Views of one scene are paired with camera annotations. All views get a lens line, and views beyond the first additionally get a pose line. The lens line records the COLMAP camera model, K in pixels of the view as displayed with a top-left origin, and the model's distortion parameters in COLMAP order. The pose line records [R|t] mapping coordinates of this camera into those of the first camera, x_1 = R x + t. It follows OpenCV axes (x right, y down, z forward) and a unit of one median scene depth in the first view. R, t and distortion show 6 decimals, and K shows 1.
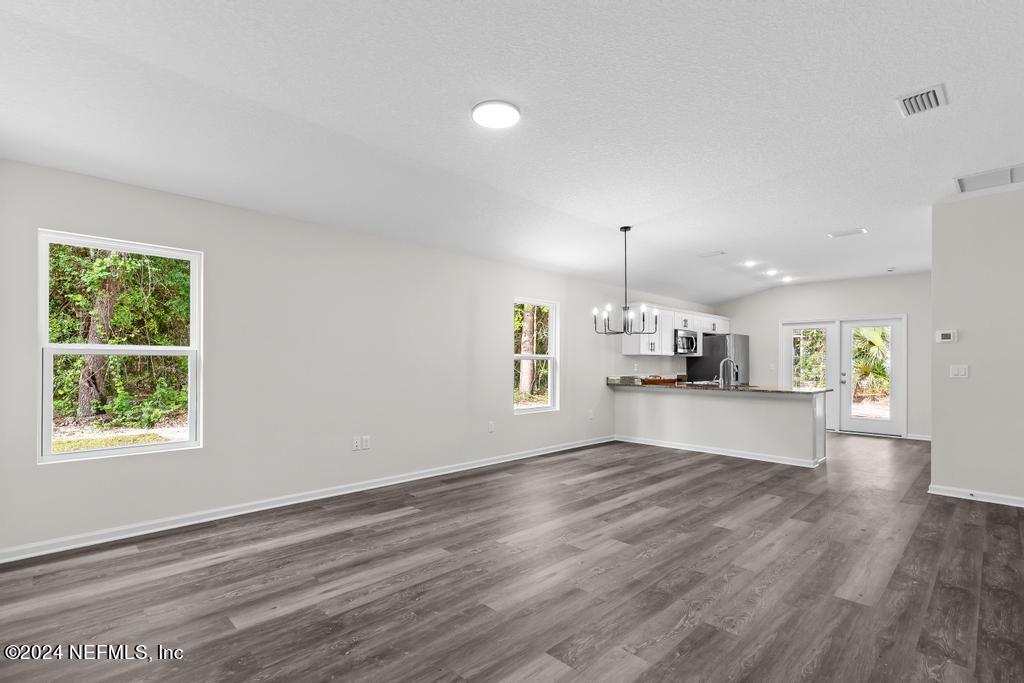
lens RADIAL K [[477.9, 0, 514.2], [0, 477.9, 360.3], [0, 0, 1]] dist [0.005485, -0.000006]
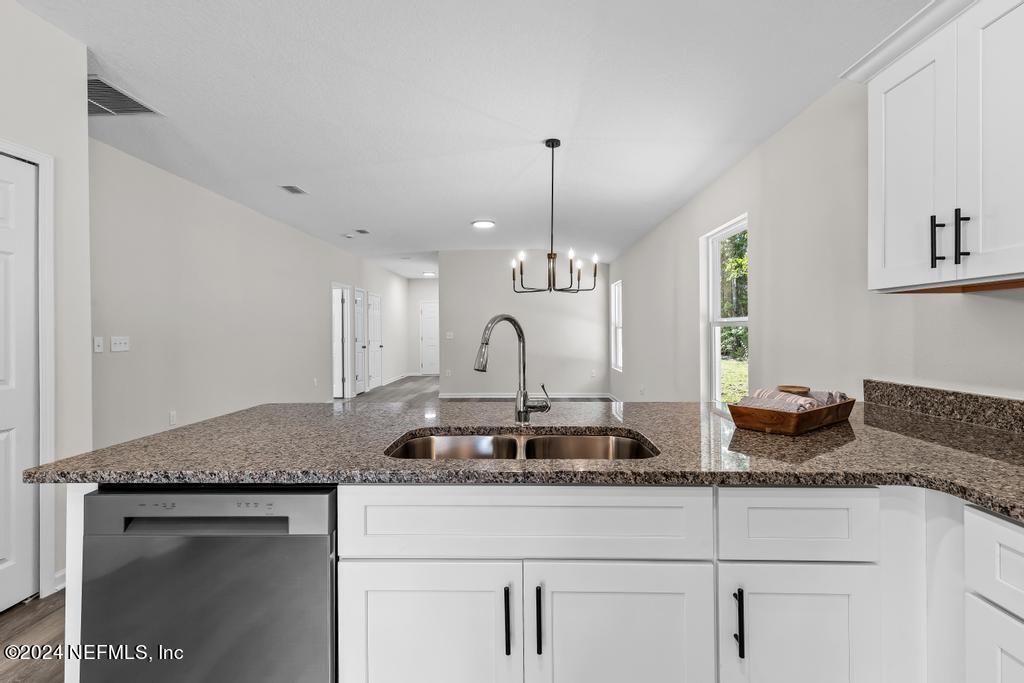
lens RADIAL K [[463.2, 0, 511.9], [0, 463.2, 333.1], [0, 0, 1]] dist [0.010261, -0.000185]
pose [[-0.723285, 0.003281, -0.690541, 0.831120], [0.007186, 0.999970, -0.002775, 0.009205], [0.690512, -0.006969, -0.723288, 1.606085]]
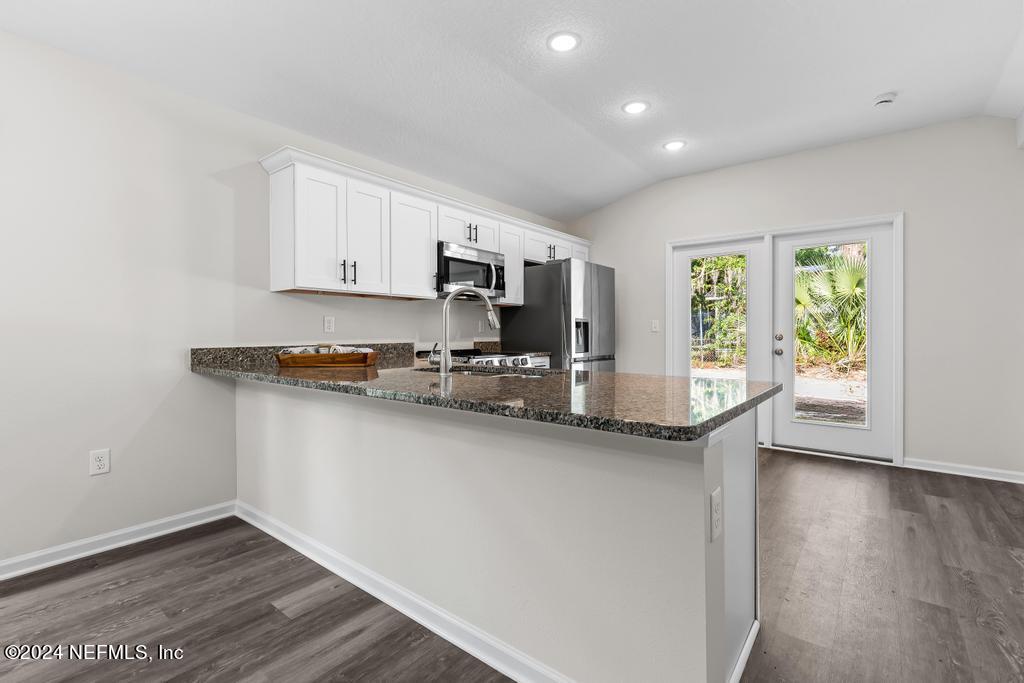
lens RADIAL K [[463.2, 0, 511.9], [0, 463.2, 333.1], [0, 0, 1]] dist [0.010261, -0.000185]
pose [[0.993010, -0.006855, 0.117835, 0.600821], [0.006082, 0.999958, 0.006920, 0.033888], [-0.117878, -0.006155, 0.993009, 0.943088]]
